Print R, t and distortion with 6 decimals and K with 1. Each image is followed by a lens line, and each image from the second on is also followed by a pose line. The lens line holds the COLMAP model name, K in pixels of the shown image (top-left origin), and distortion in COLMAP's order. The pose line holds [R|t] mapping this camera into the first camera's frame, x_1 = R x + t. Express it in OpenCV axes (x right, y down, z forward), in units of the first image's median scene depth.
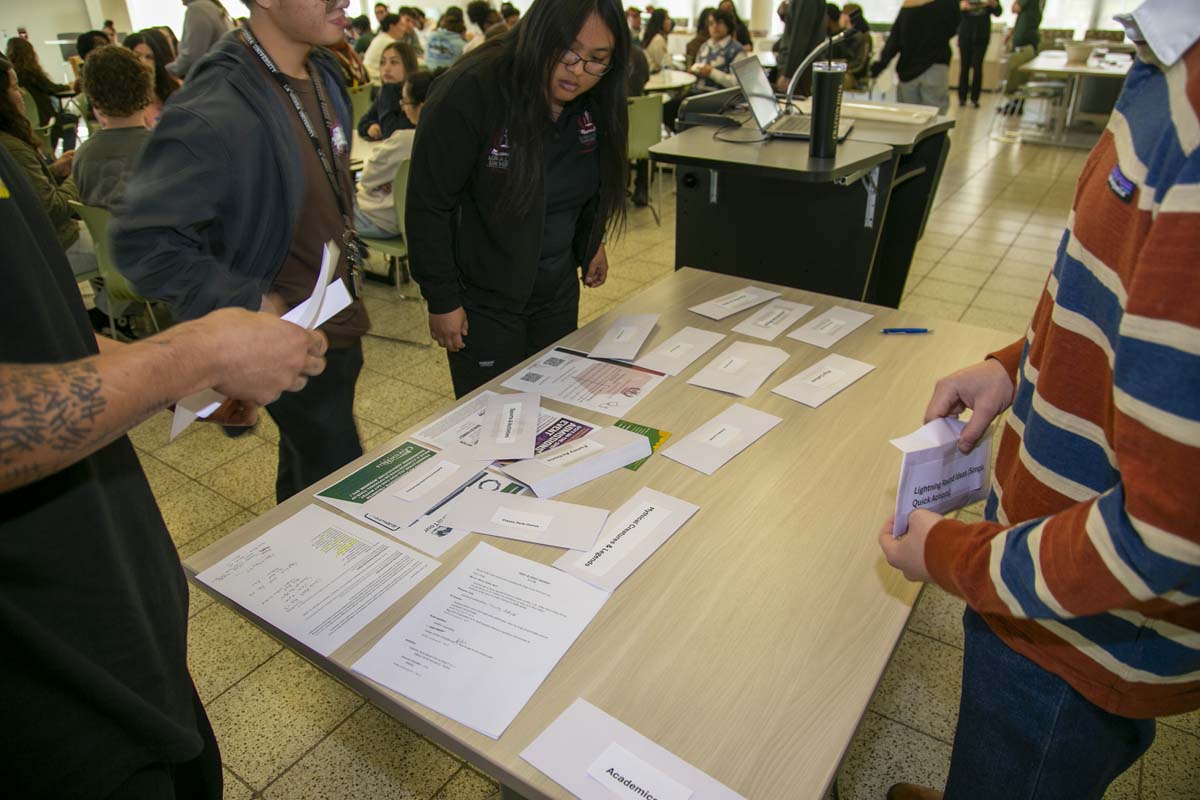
lens RADIAL K [[812.8, 0, 598.1], [0, 812.8, 392.9], [0, 0, 1]] dist [-0.137419, 0.094549]
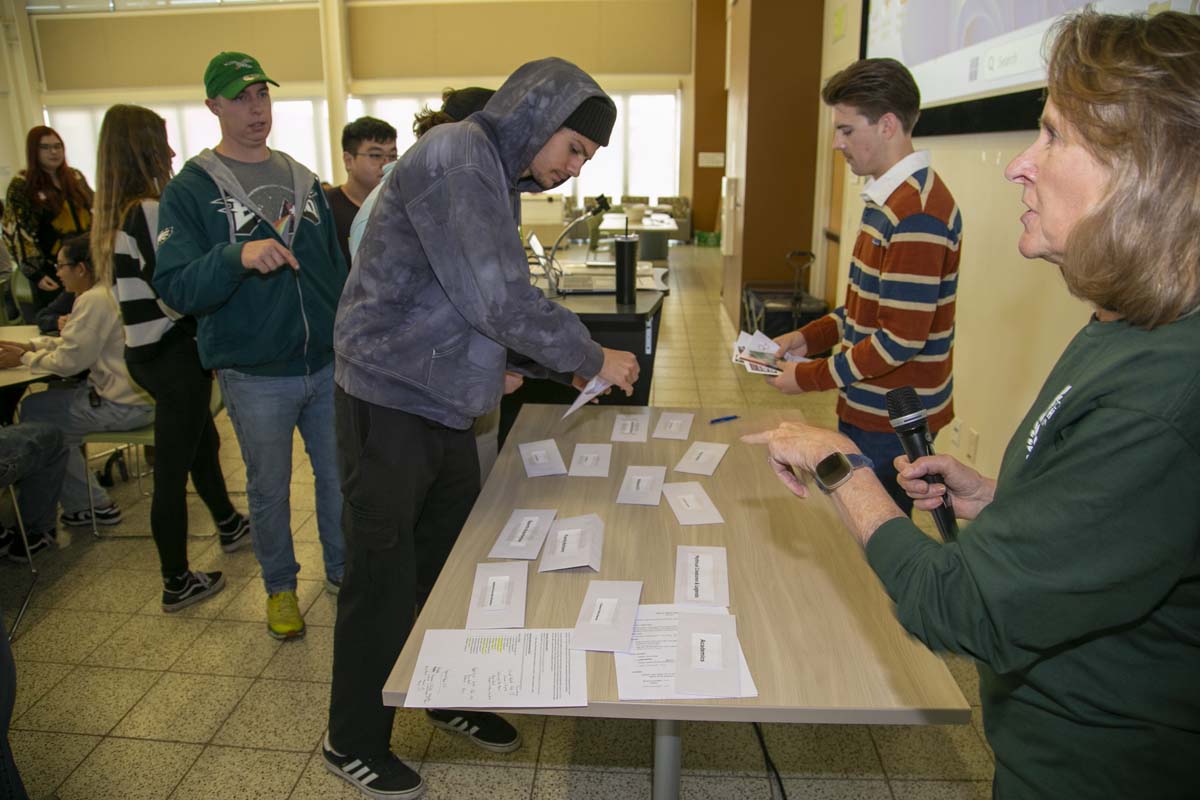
lens RADIAL K [[812.8, 0, 598.1], [0, 812.8, 392.9], [0, 0, 1]] dist [-0.137419, 0.094549]
pose [[0.858243, -0.128251, 0.496961, -0.477115], [0.224192, 0.964694, -0.138216, 0.021791], [-0.461689, 0.230038, 0.856695, -0.096224]]
